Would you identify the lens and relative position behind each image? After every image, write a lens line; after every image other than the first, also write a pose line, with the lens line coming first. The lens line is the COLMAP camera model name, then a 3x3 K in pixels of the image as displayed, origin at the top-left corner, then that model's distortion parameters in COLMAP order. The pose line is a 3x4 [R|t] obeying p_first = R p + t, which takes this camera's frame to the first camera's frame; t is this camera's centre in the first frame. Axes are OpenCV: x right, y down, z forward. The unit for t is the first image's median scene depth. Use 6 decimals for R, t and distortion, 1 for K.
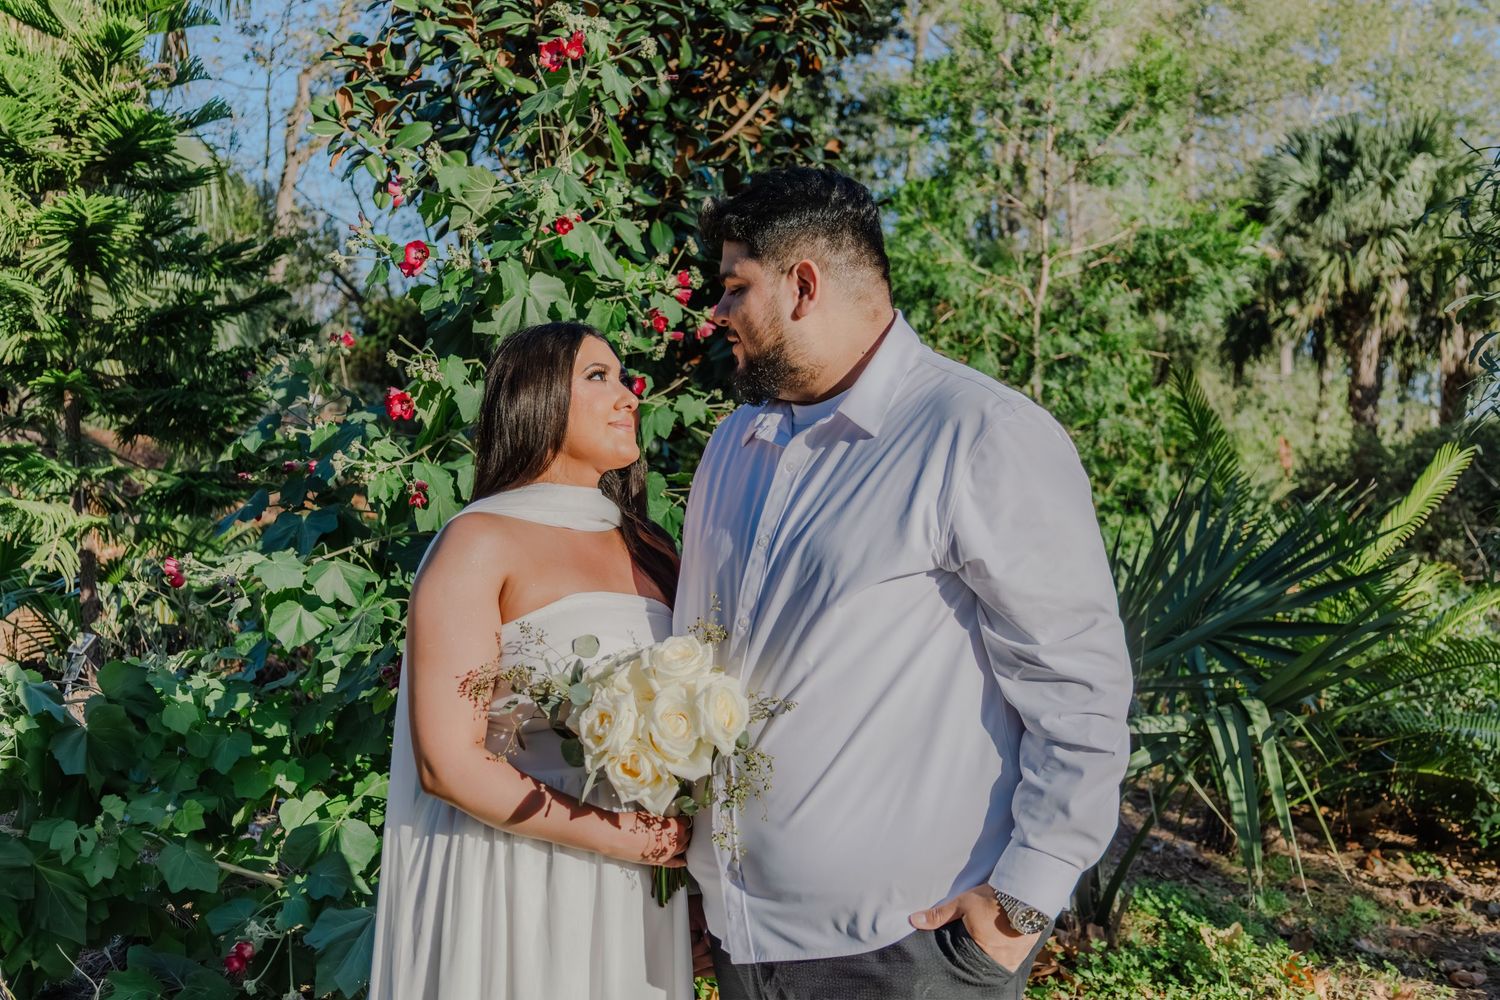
lens RADIAL K [[2135.3, 0, 750.0], [0, 2135.3, 500.0], [0, 0, 1]] dist [0.002862, 0.032191]
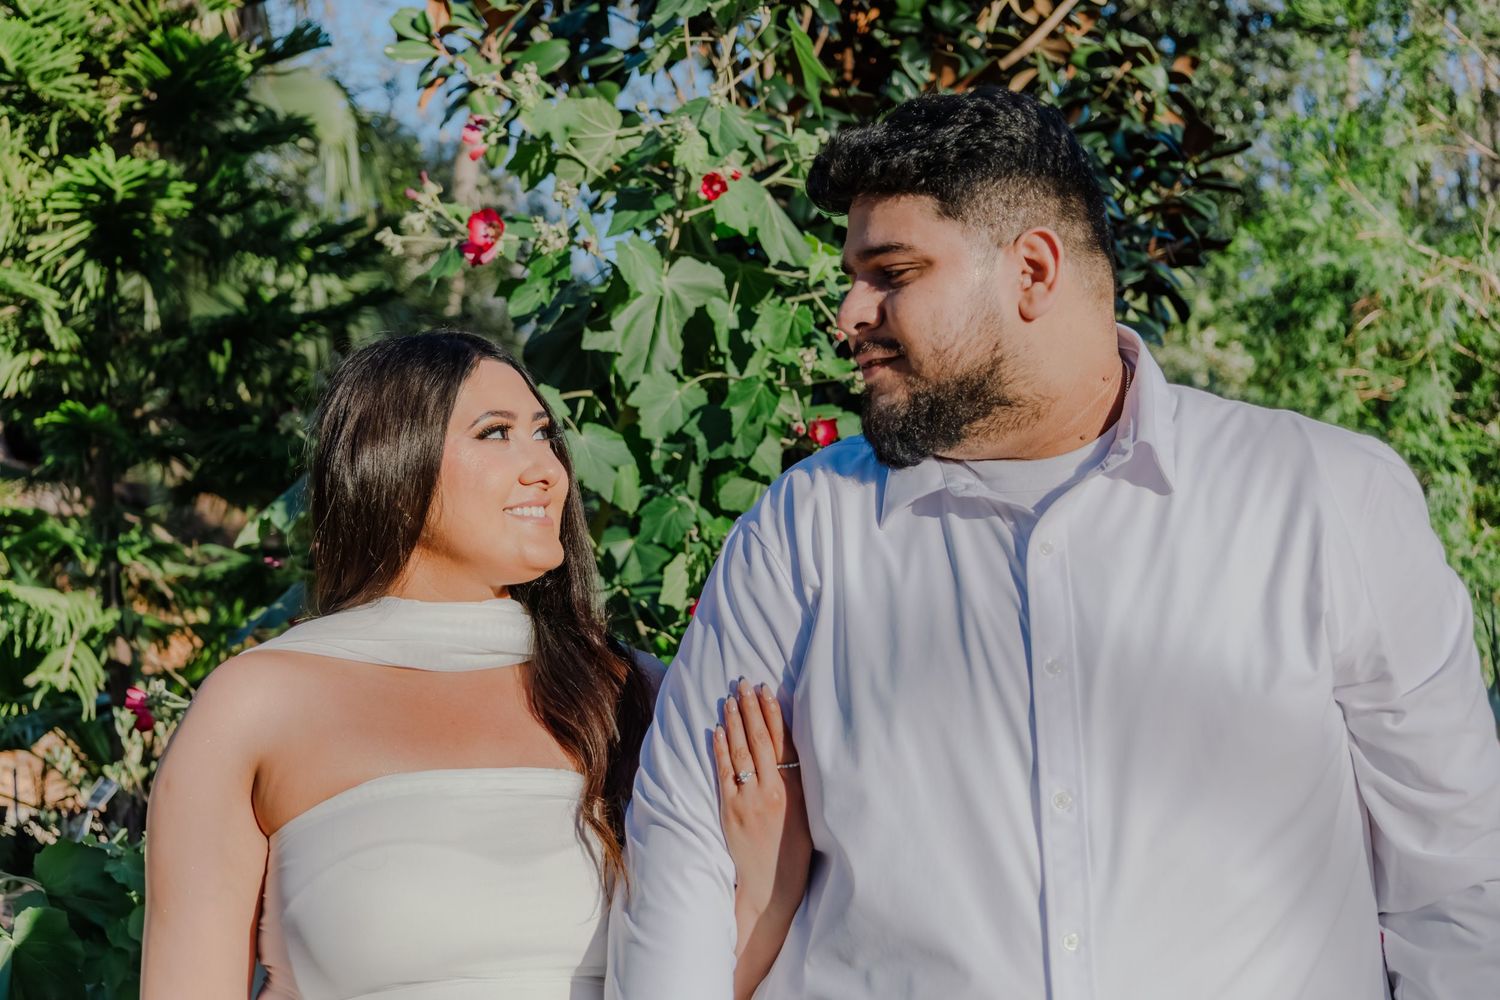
lens RADIAL K [[2828.3, 0, 750.0], [0, 2828.3, 500.0], [0, 0, 1]] dist [0.140623, -0.277826]
pose [[0.989255, 0.001165, -0.146199, 0.034227], [-0.004622, 0.999718, -0.023310, -0.008475], [0.146130, 0.023736, 0.988981, 0.101174]]
